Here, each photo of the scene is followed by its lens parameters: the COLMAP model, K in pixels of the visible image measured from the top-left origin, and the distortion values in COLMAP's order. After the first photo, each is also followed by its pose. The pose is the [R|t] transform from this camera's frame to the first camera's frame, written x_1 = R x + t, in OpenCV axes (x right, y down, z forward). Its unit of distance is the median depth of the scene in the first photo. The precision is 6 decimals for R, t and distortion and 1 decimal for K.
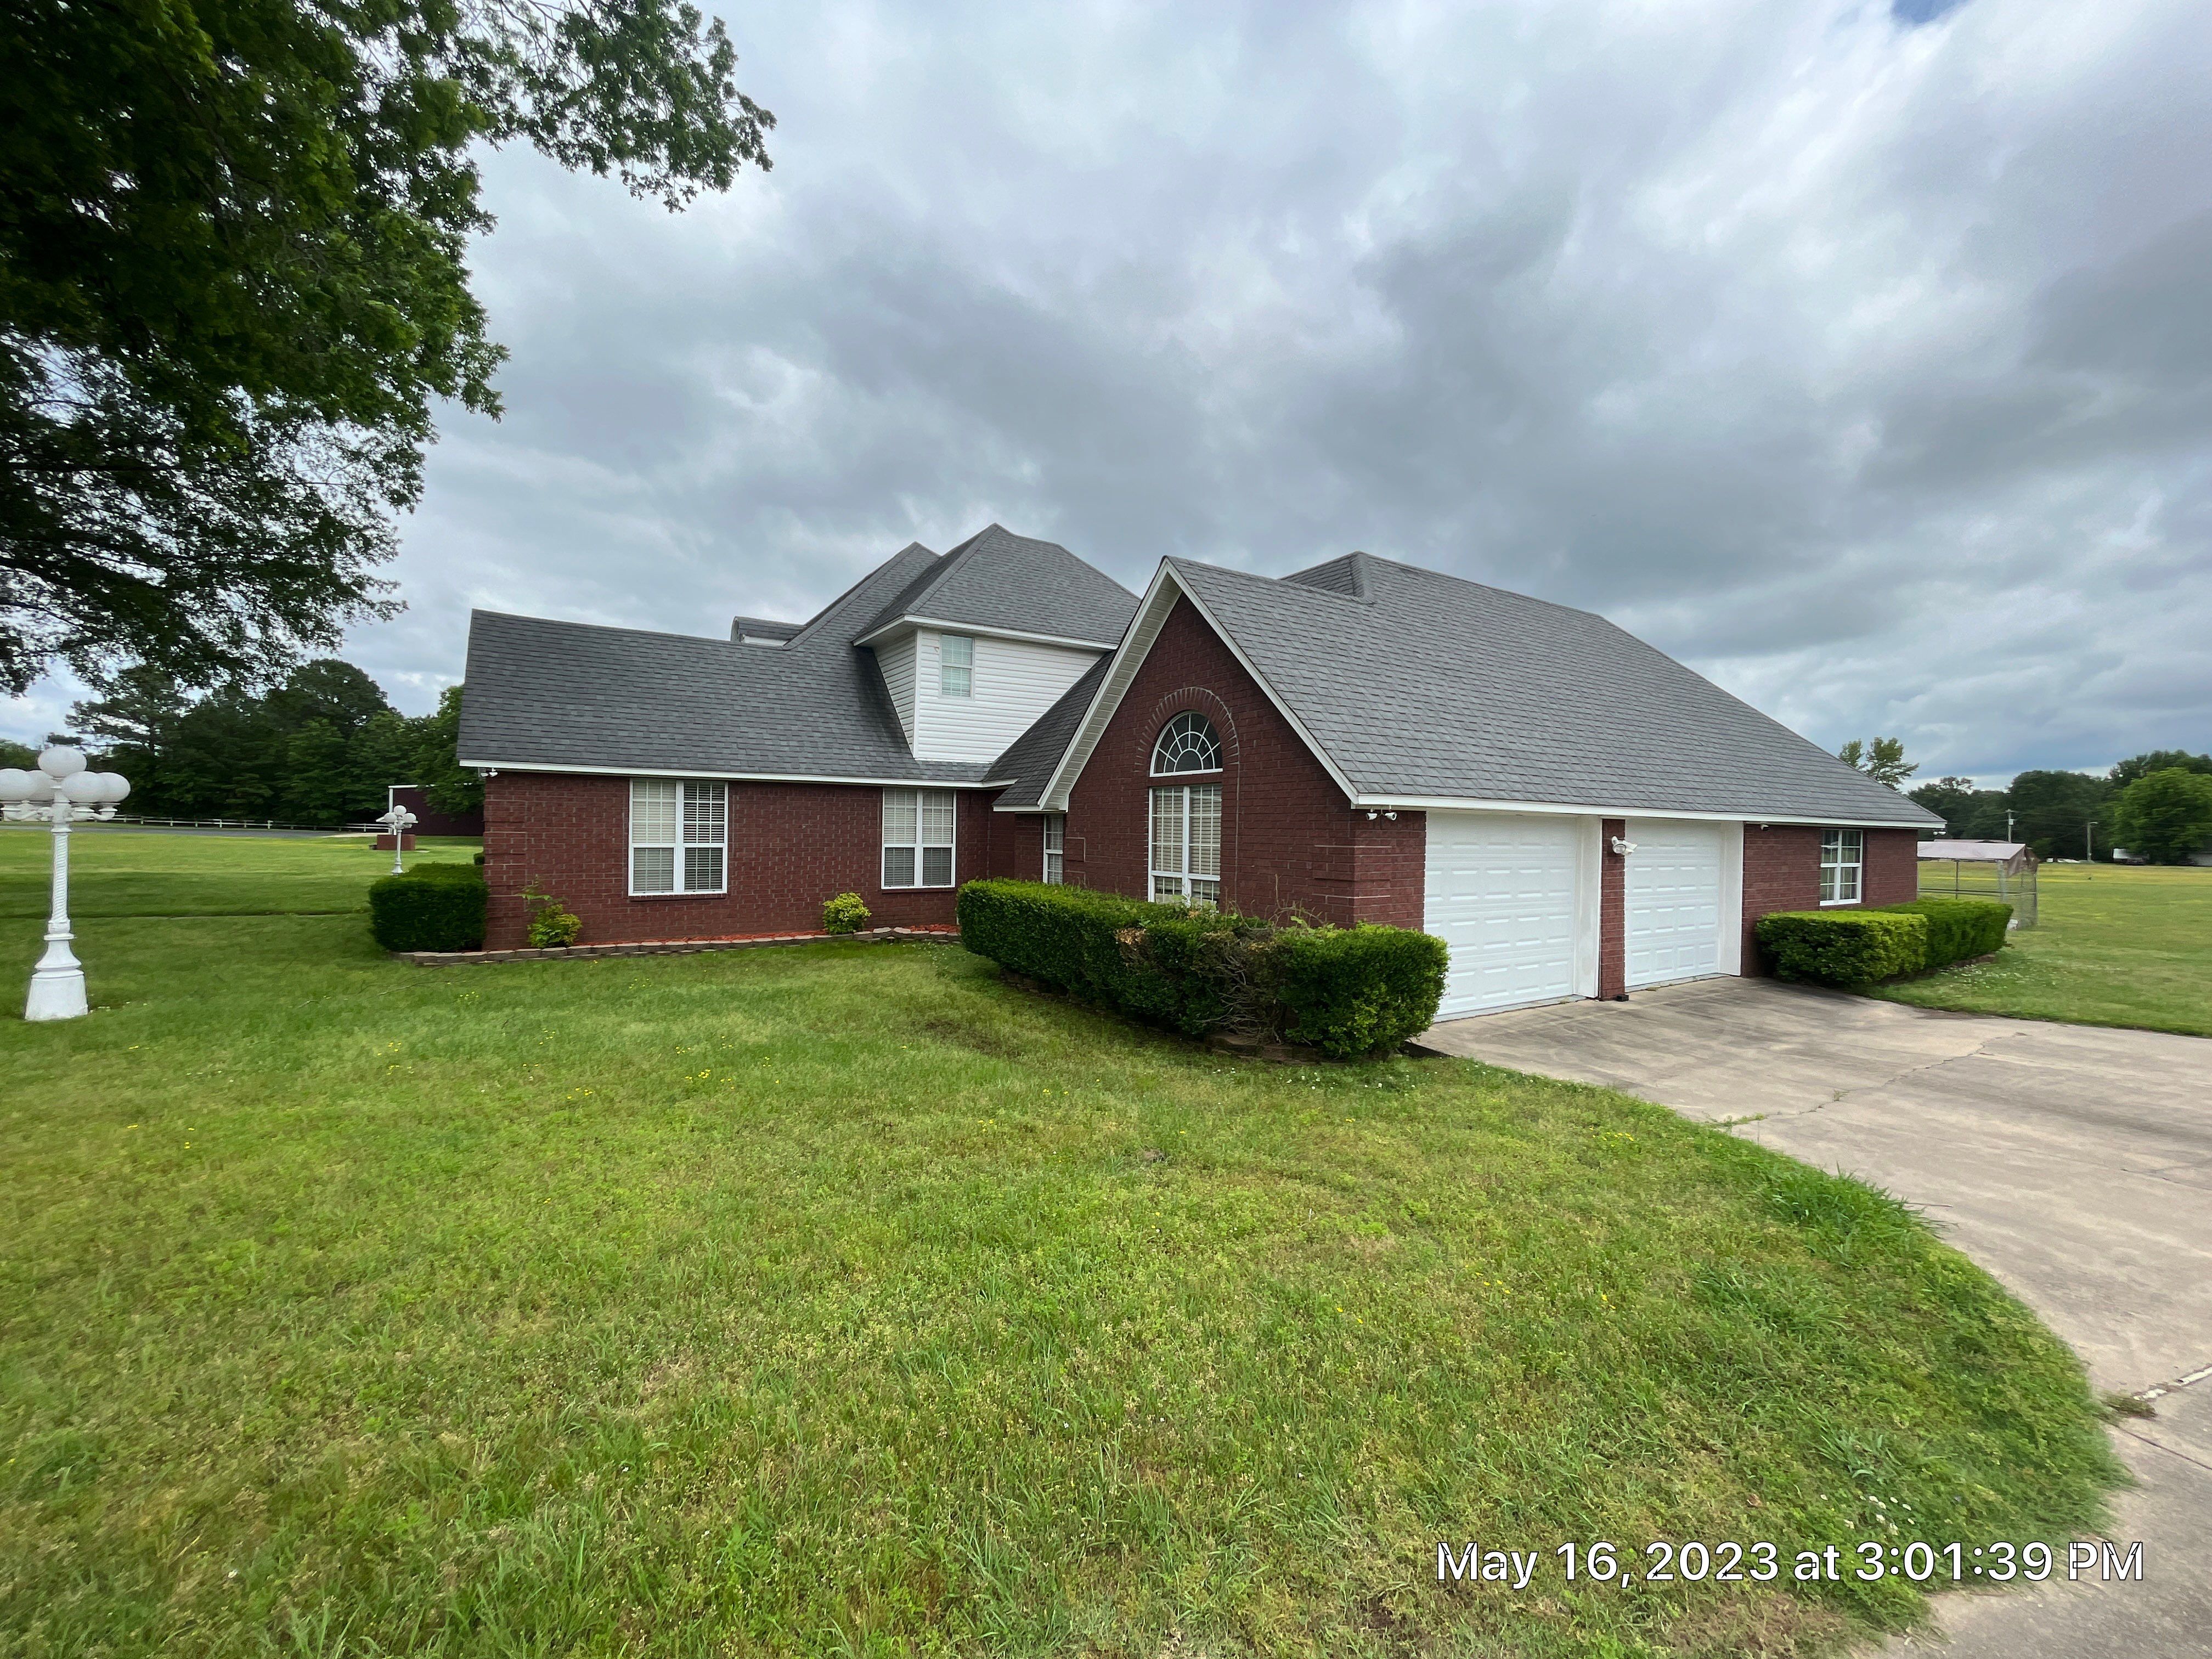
lens RADIAL K [[877.3, 0, 1135.3], [0, 877.3, 827.7], [0, 0, 1]] dist [-0.001246, -0.000043]
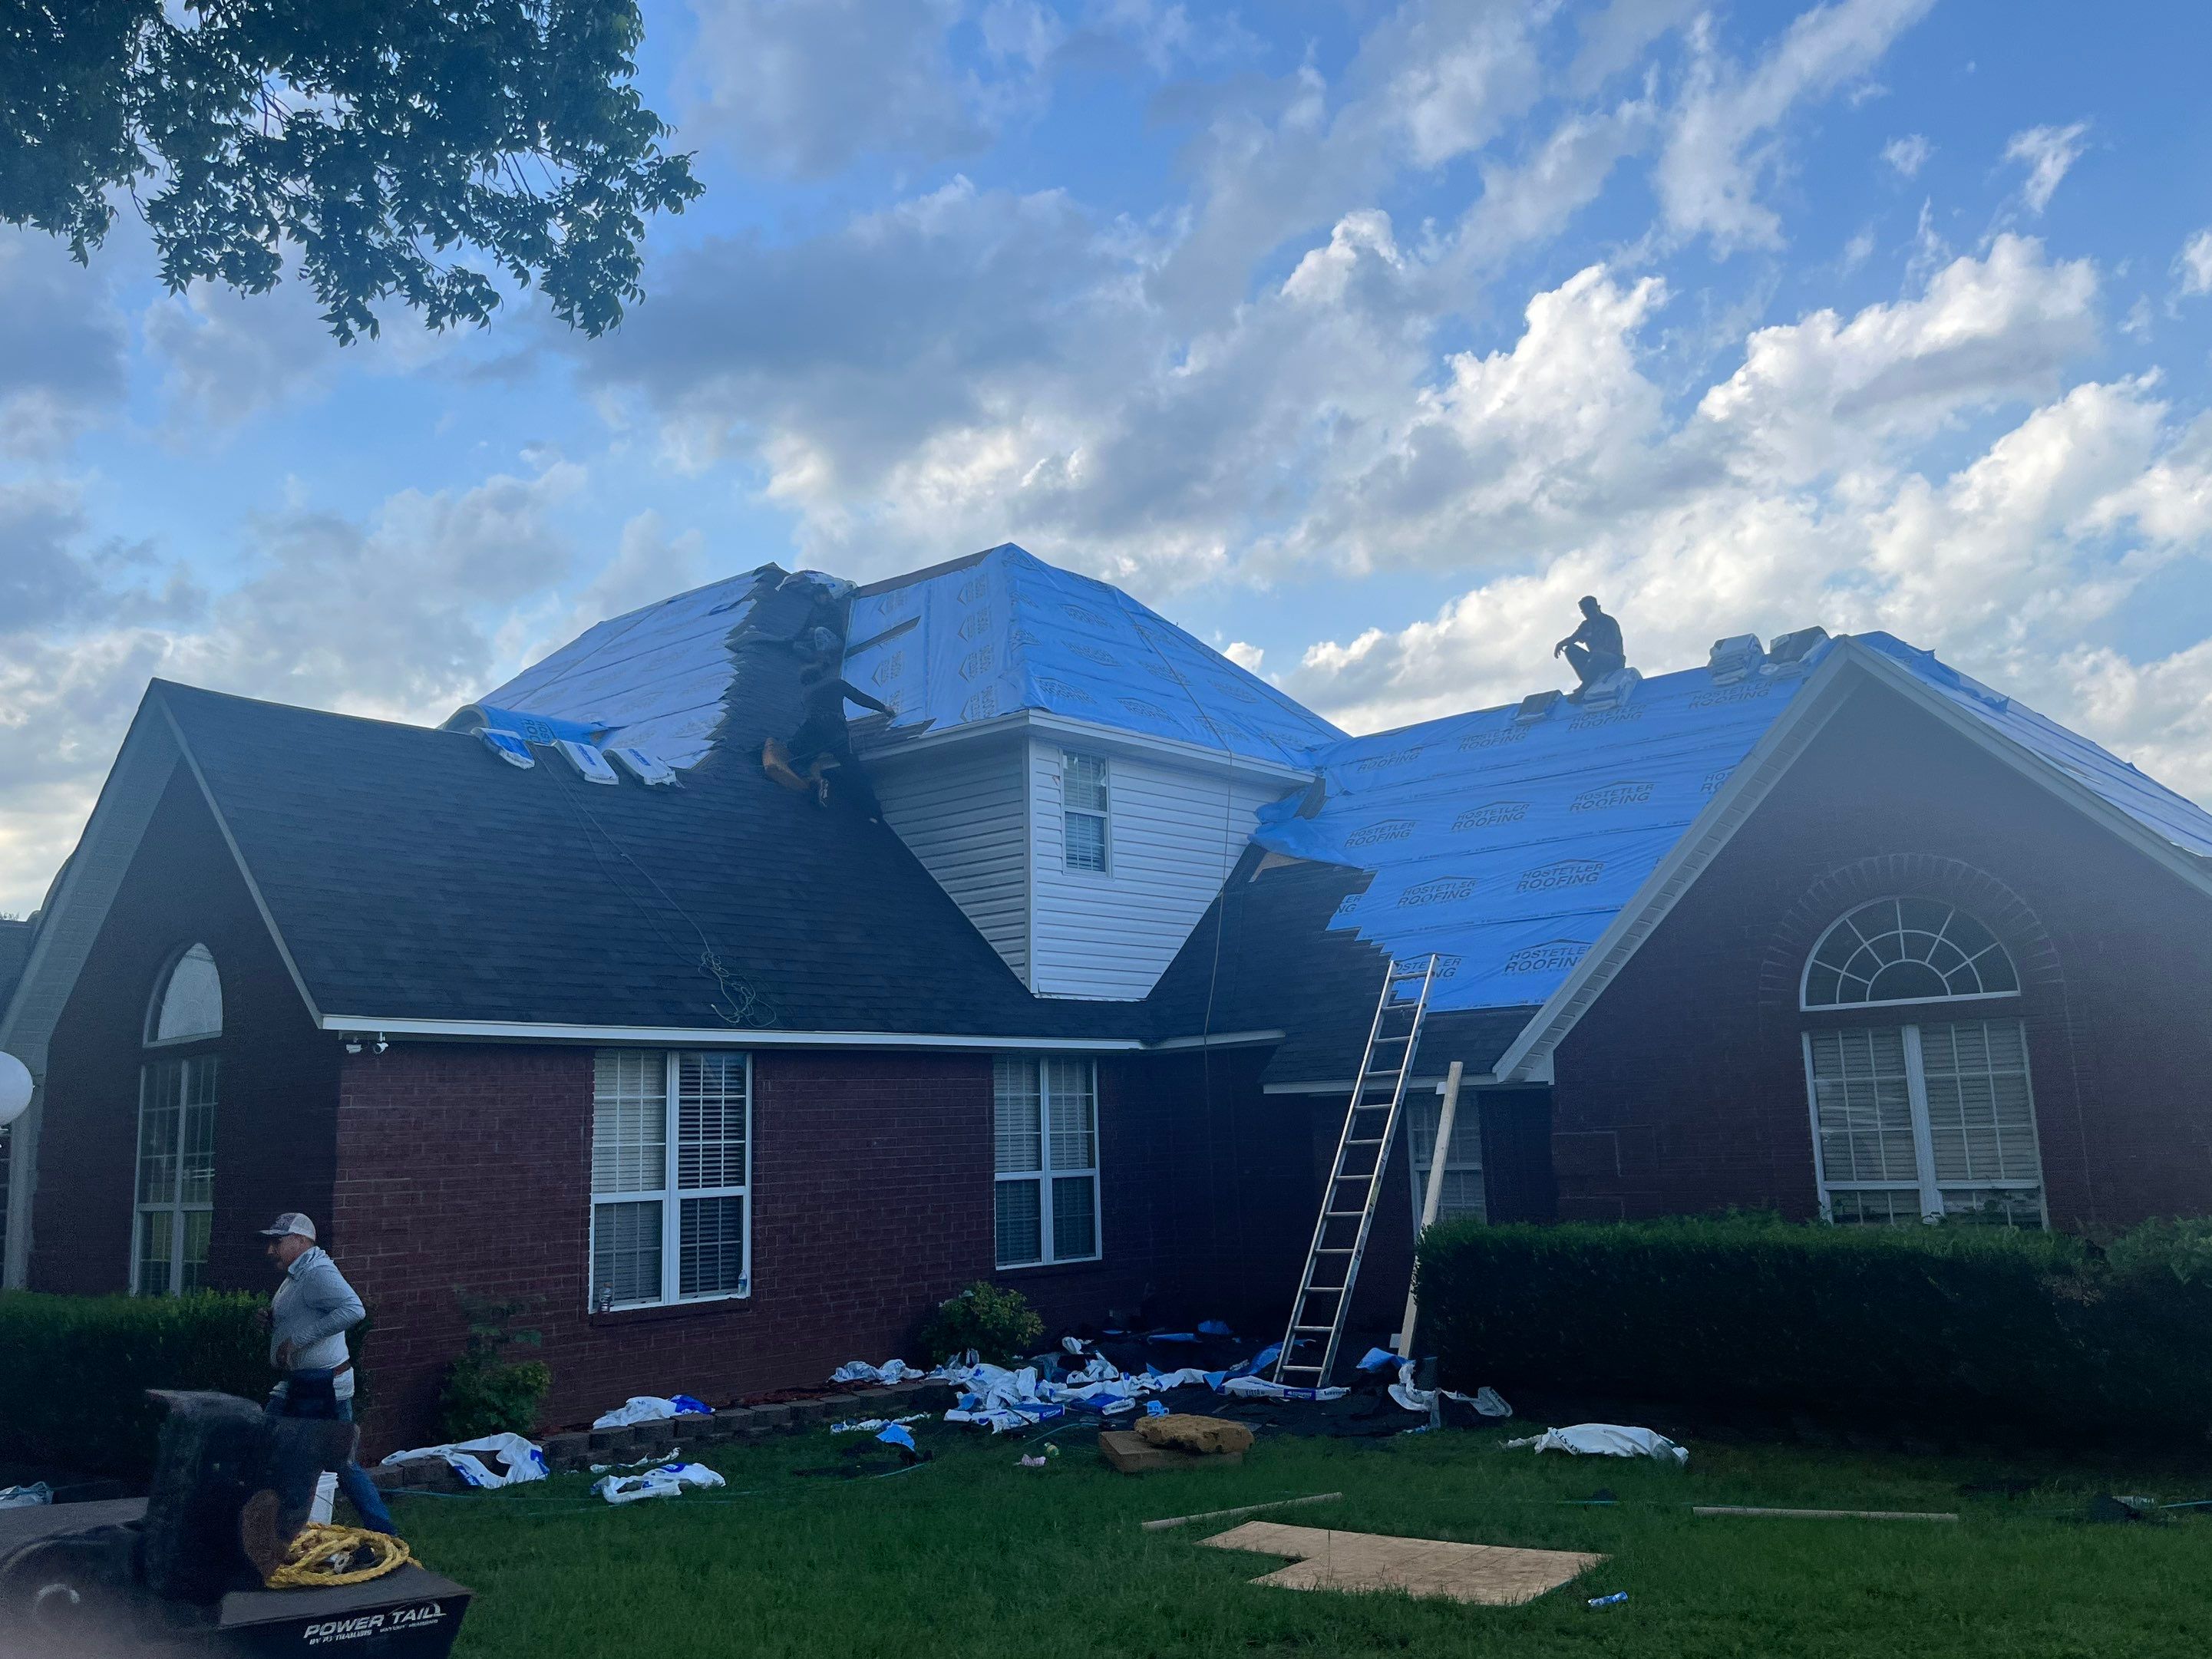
lens RADIAL K [[1848.8, 0, 1115.9], [0, 1848.8, 790.0], [0, 0, 1]] dist [0.022259, -0.004527]
pose [[0.963086, 0.007236, 0.269098, -0.555703], [0.044048, 0.981930, -0.184048, 0.000705], [-0.265567, 0.189108, 0.945364, -0.014290]]
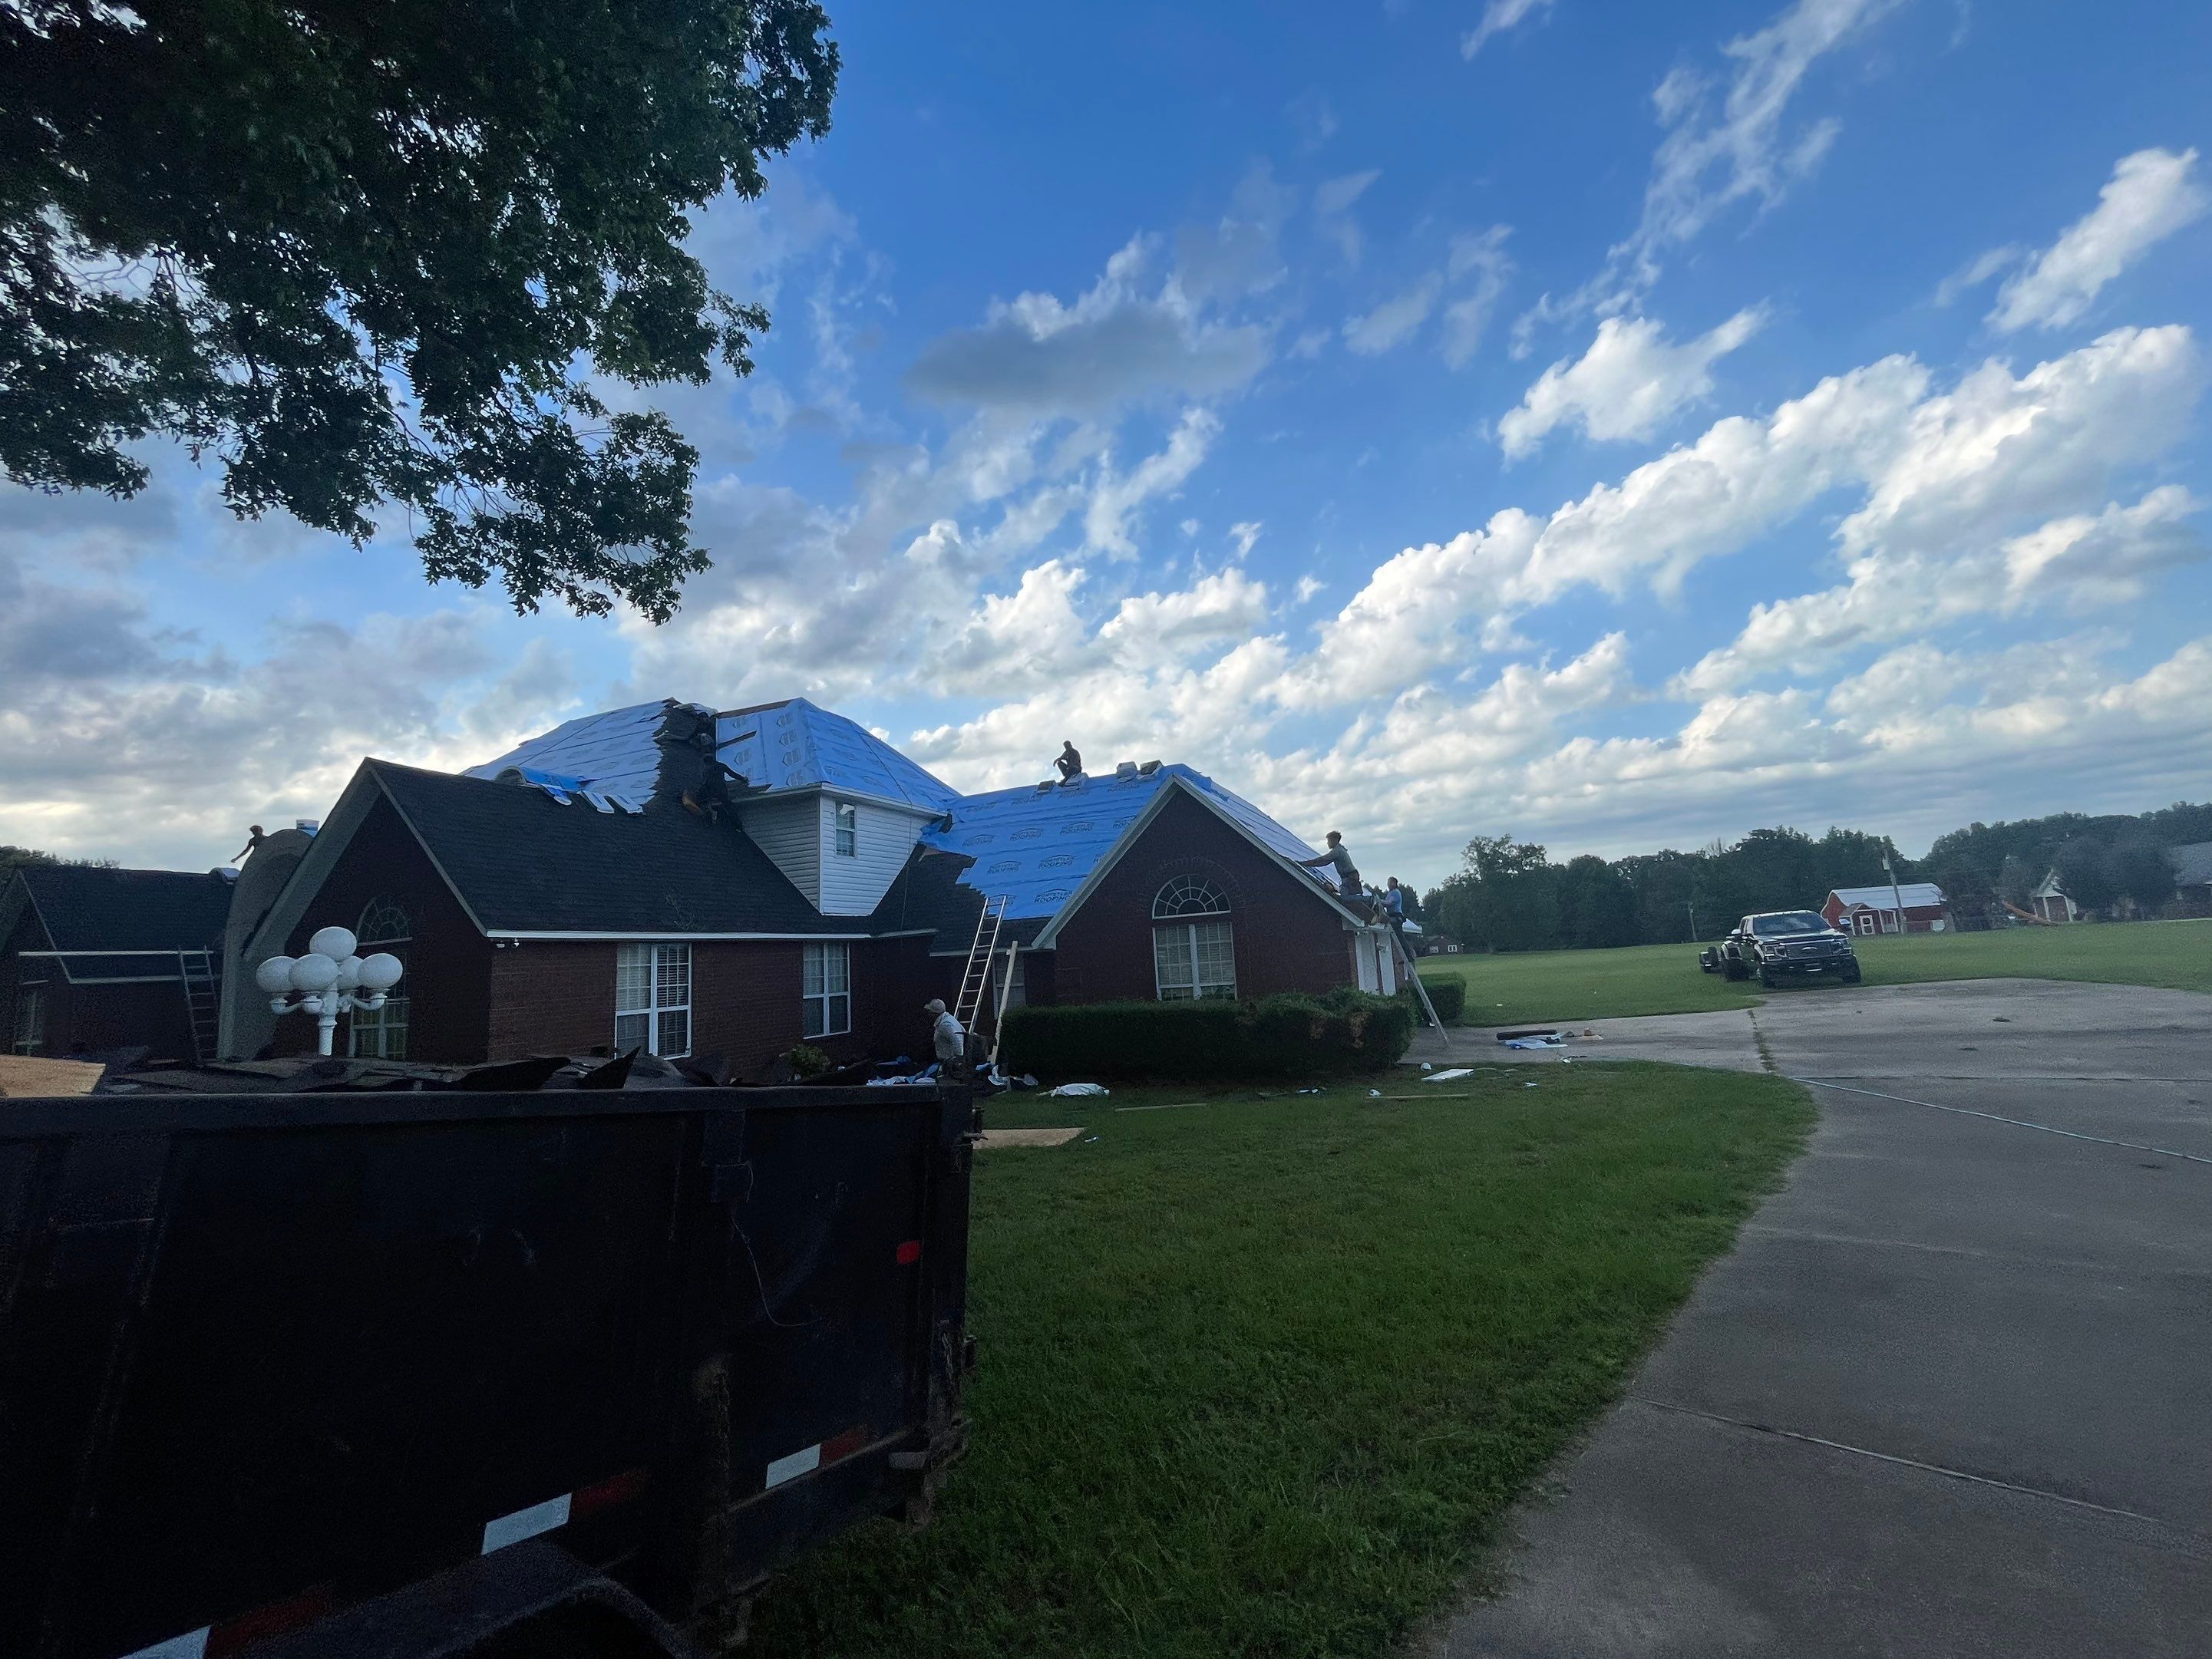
lens RADIAL K [[900.2, 0, 1106.0], [0, 900.2, 829.5], [0, 0, 1]] dist [-0.000755, -0.000276]
pose [[0.830167, 0.016886, 0.557259, -0.659872], [0.071242, 0.988134, -0.136073, -0.007062], [-0.552945, 0.152664, 0.819113, -0.125071]]
